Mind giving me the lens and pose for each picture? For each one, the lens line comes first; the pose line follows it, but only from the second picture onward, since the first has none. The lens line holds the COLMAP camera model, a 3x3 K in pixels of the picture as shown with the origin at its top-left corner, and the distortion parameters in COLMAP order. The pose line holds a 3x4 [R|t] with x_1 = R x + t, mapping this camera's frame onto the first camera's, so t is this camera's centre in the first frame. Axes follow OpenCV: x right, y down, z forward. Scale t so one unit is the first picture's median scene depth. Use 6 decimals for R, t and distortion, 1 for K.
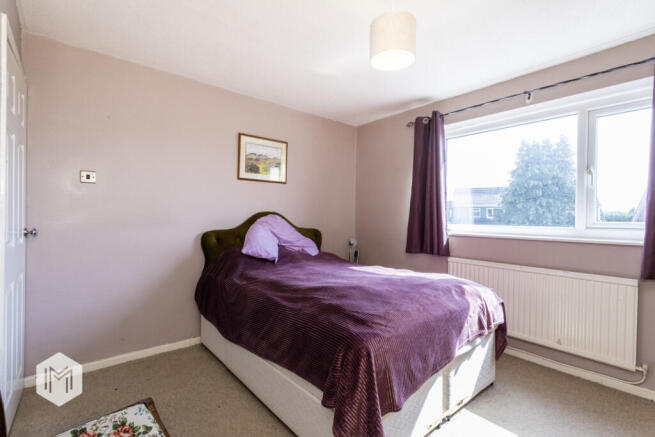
lens RADIAL K [[308.6, 0, 331.6], [0, 308.6, 218.1], [0, 0, 1]] dist [-0.001996, 0.000077]
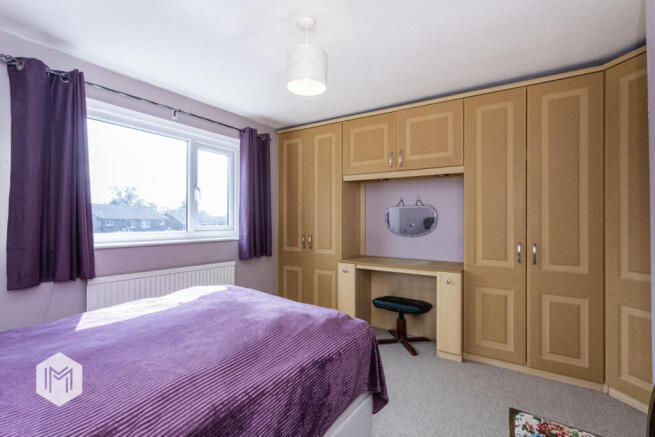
lens RADIAL K [[308.6, 0, 330.4], [0, 308.6, 218.7], [0, 0, 1]] dist [-0.001996, 0.000077]
pose [[-0.254290, -0.004950, 0.967115, -0.555862], [0.001898, 0.999982, 0.005617, -0.024245], [-0.967126, 0.003264, -0.254277, 0.727365]]
